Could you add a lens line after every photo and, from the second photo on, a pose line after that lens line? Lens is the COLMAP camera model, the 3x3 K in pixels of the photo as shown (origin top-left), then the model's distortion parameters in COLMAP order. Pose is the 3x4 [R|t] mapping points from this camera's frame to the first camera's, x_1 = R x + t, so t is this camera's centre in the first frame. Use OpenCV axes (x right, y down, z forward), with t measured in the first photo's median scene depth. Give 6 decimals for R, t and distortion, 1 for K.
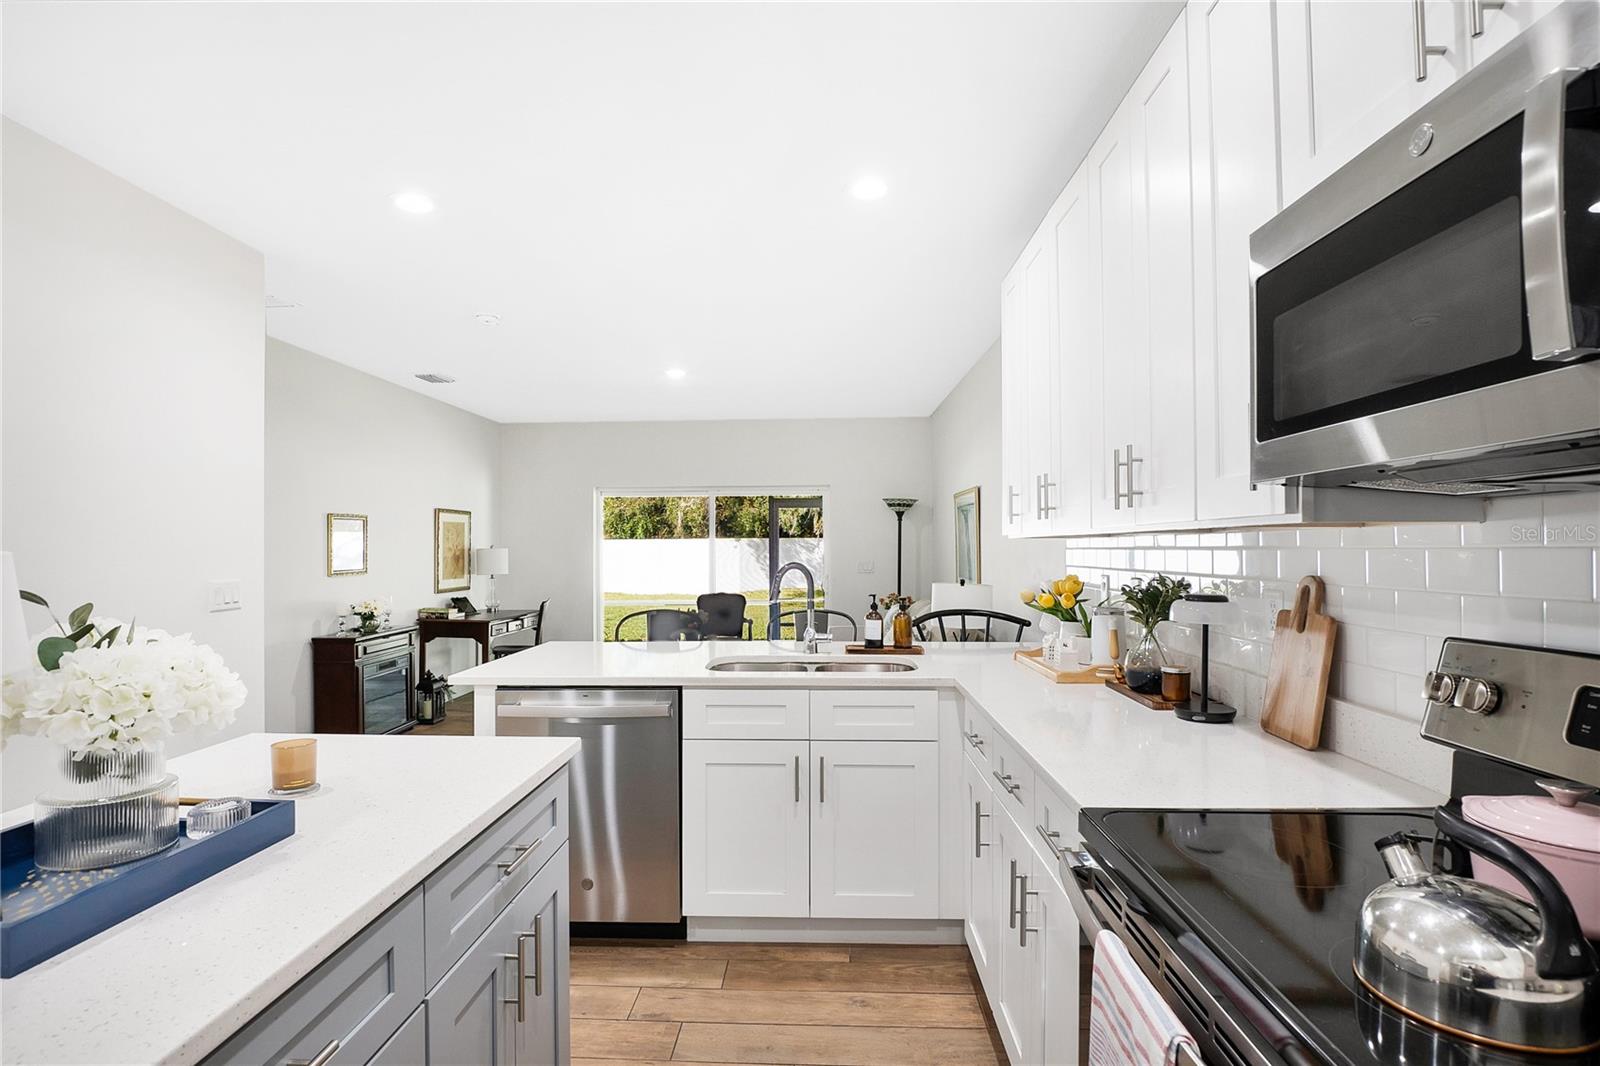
lens RADIAL K [[781.5, 0, 805.9], [0, 781.5, 538.8], [0, 0, 1]] dist [-0.006711, 0.000514]
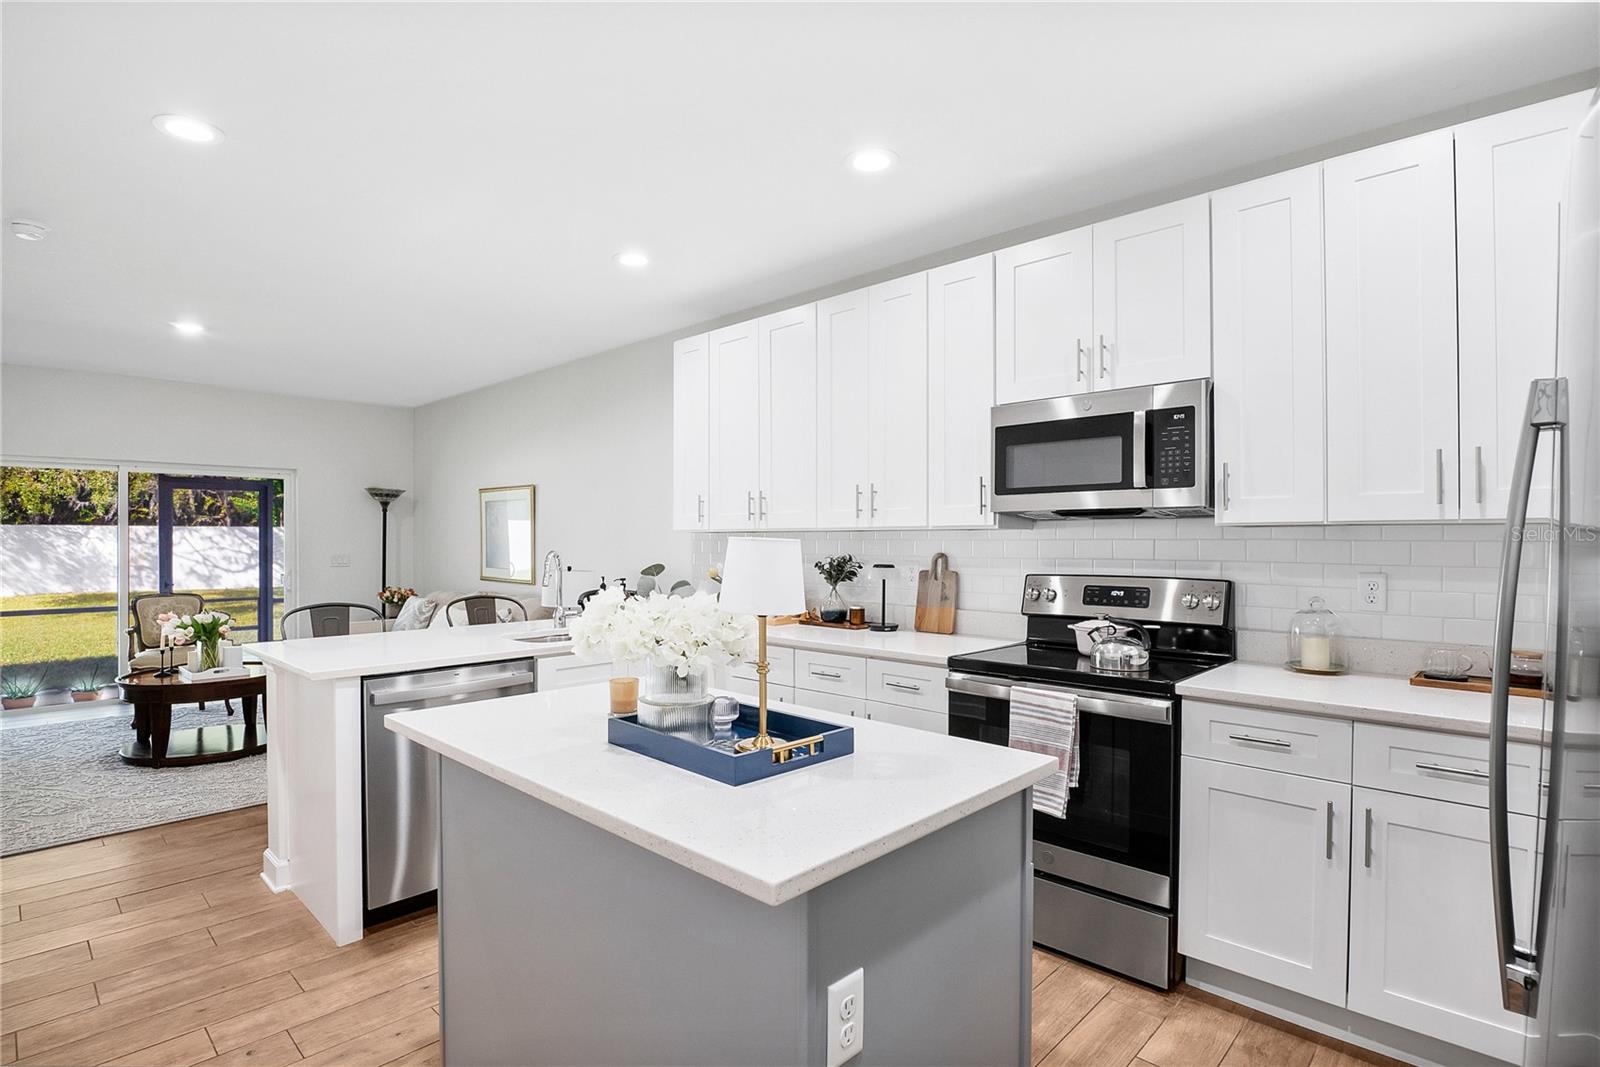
lens RADIAL K [[781.5, 0, 797.9], [0, 781.5, 540.1], [0, 0, 1]] dist [-0.006711, 0.000514]
pose [[0.659904, 0.004379, 0.751337, -0.649626], [-0.012111, 0.999915, 0.004810, 0.004223], [-0.751252, -0.012274, 0.659901, -0.054154]]
